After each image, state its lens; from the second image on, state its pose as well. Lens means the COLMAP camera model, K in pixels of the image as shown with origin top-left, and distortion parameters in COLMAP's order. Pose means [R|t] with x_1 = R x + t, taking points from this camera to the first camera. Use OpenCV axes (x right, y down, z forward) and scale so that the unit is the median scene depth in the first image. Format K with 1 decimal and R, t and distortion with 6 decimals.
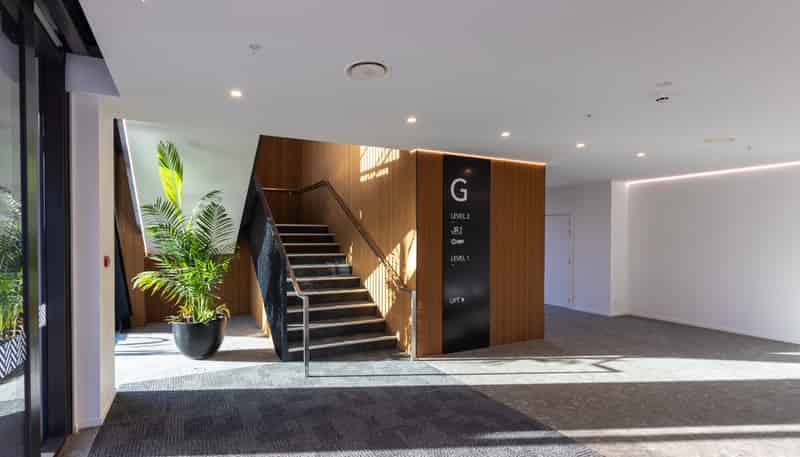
lens RADIAL K [[367.2, 0, 400.0], [0, 367.2, 228.5], [0, 0, 1]] dist [-0.000300, -0.000089]
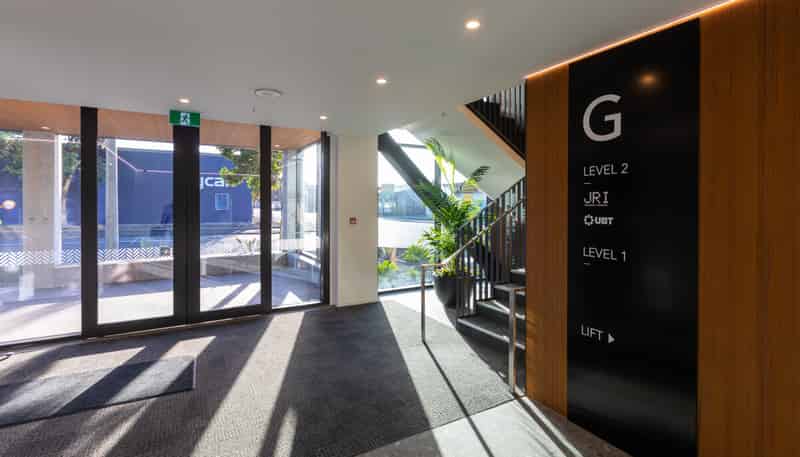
lens RADIAL K [[378.8, 0, 399.3], [0, 378.8, 212.6], [0, 0, 1]] dist [-0.000478, -0.000096]
pose [[0.064537, 0.000292, -0.997915, 0.668832], [-0.011942, 0.999929, -0.000480, 0.028510], [0.997844, 0.011948, 0.064536, 0.691436]]
